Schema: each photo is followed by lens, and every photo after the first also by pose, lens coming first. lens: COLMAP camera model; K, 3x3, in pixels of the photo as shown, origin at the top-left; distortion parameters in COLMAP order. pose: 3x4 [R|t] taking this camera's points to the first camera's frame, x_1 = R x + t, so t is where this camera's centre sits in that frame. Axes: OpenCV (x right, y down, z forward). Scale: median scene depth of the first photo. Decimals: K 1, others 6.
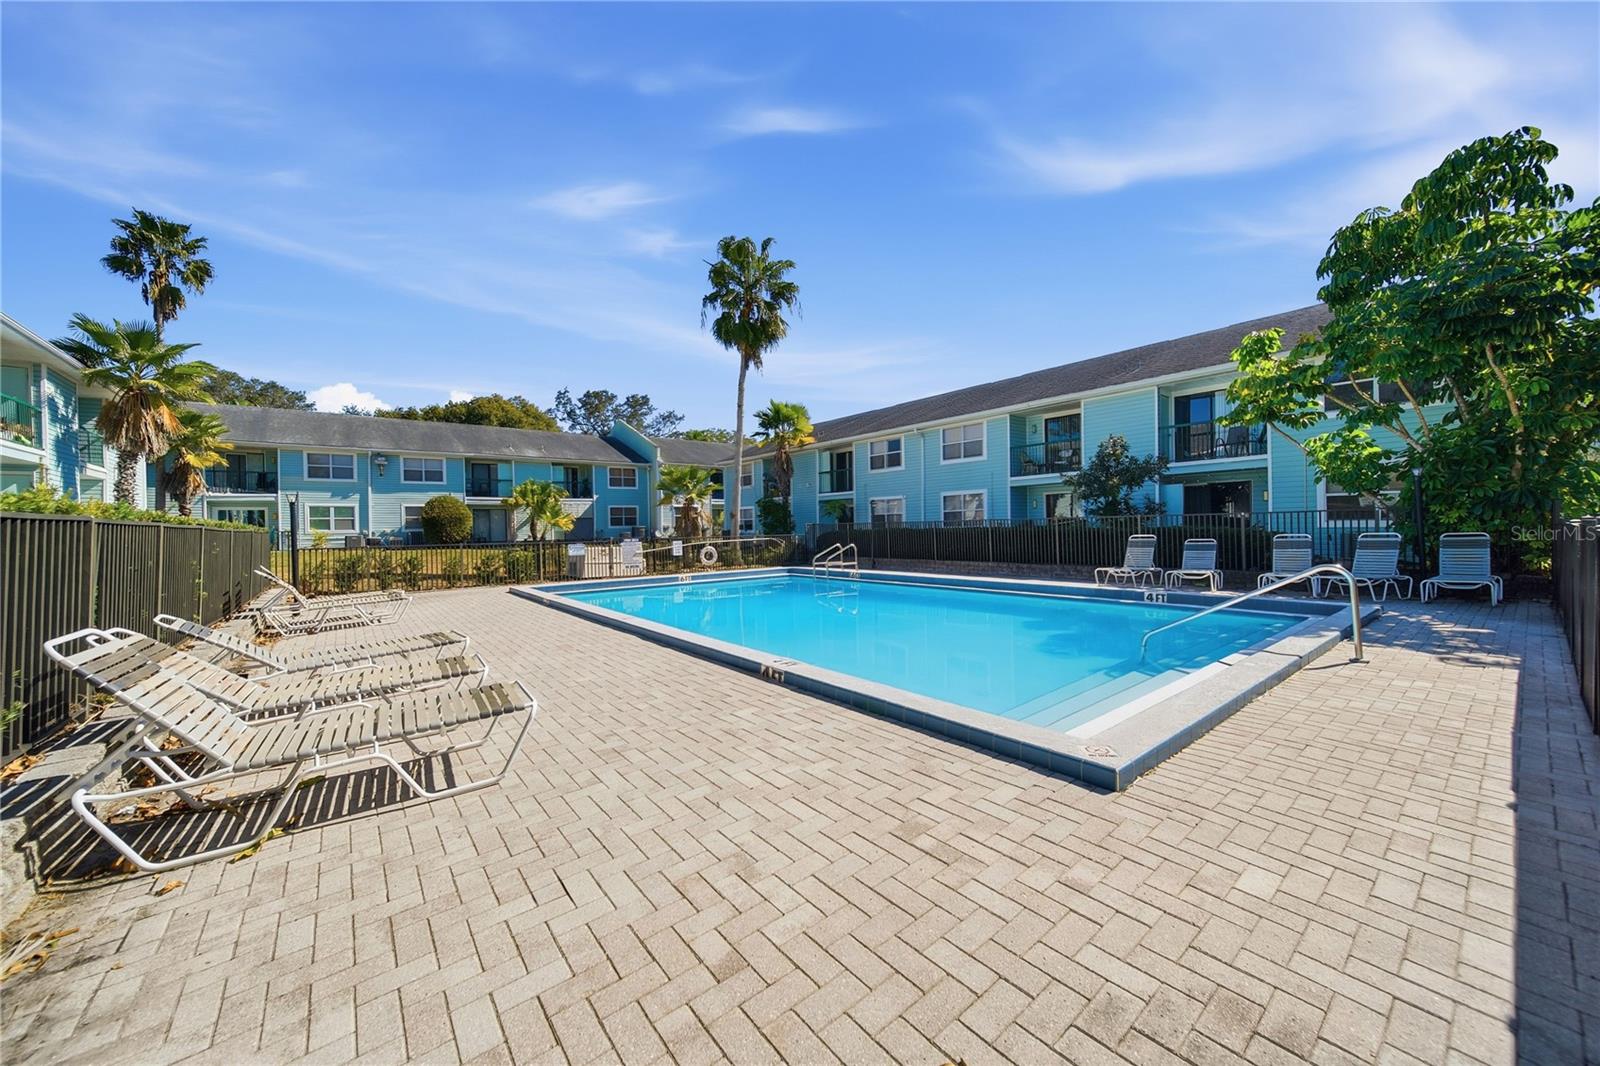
lens RADIAL K [[582.4, 0, 800.0], [0, 582.4, 530.4], [0, 0, 1]] dist [0.000184, -0.000100]
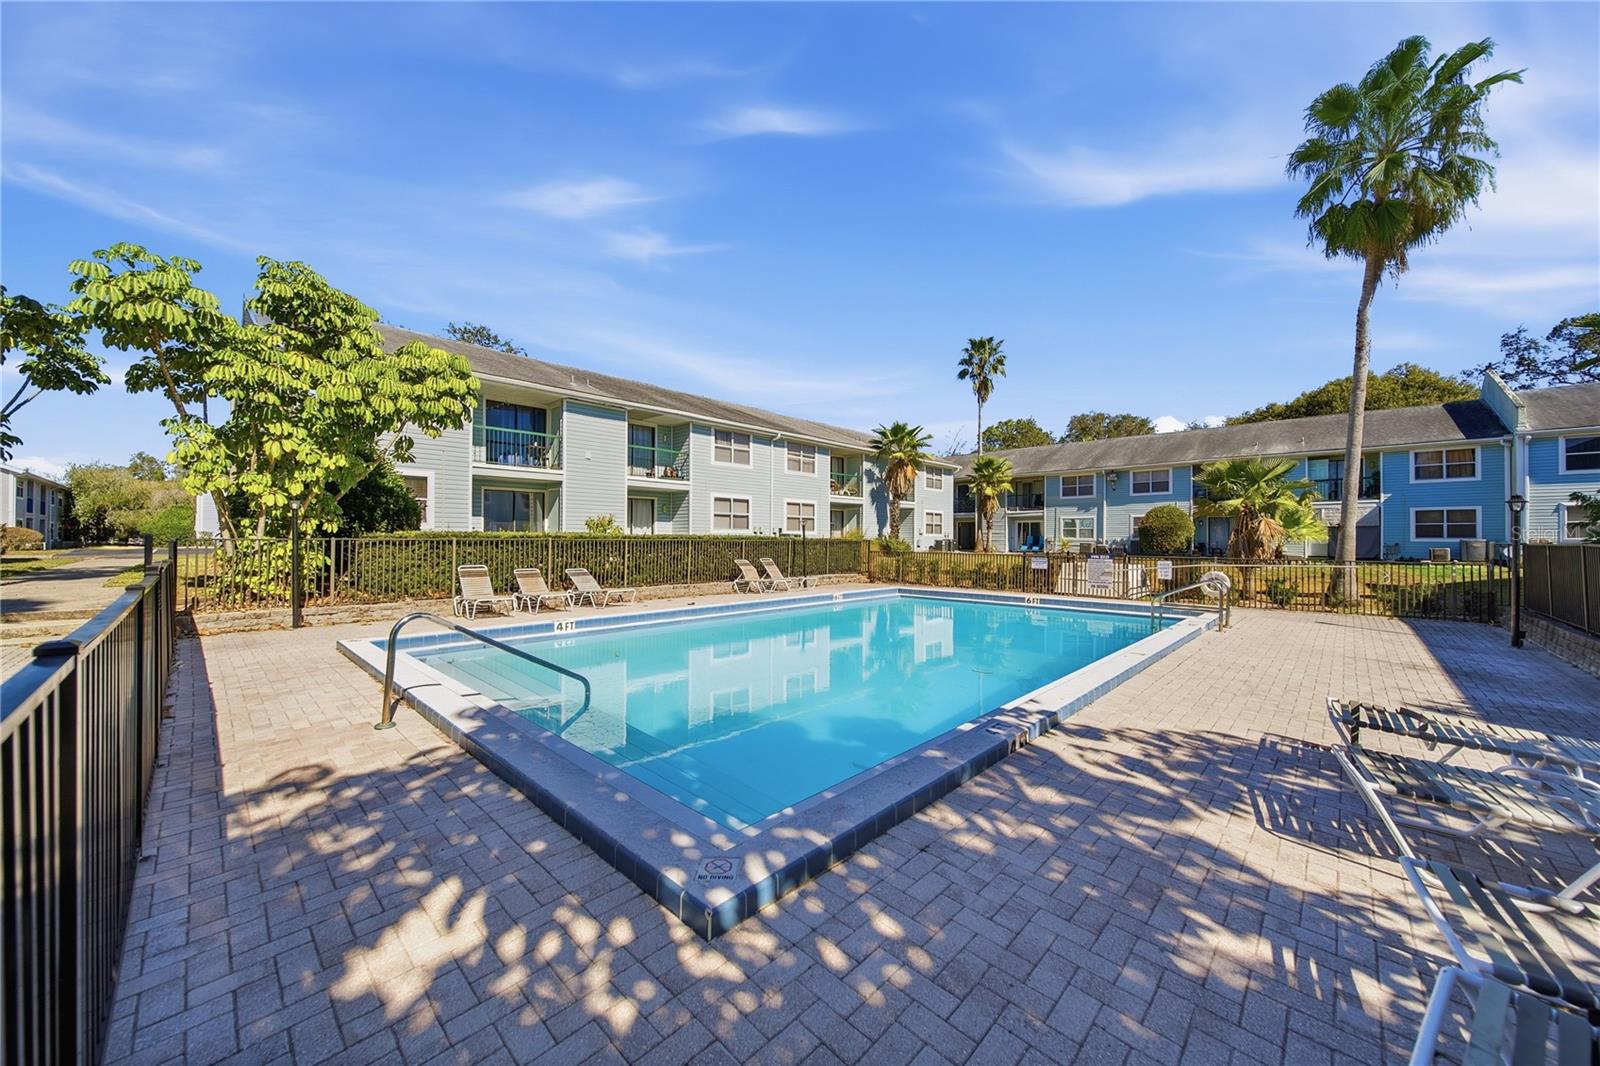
lens RADIAL K [[582.4, 0, 800.0], [0, 582.4, 530.4], [0, 0, 1]] dist [0.000184, -0.000100]
pose [[0.129475, 0.003838, -0.991575, 0.355737], [-0.012579, 0.999918, 0.002228, -0.012767], [0.991503, 0.012184, 0.129513, 0.281042]]
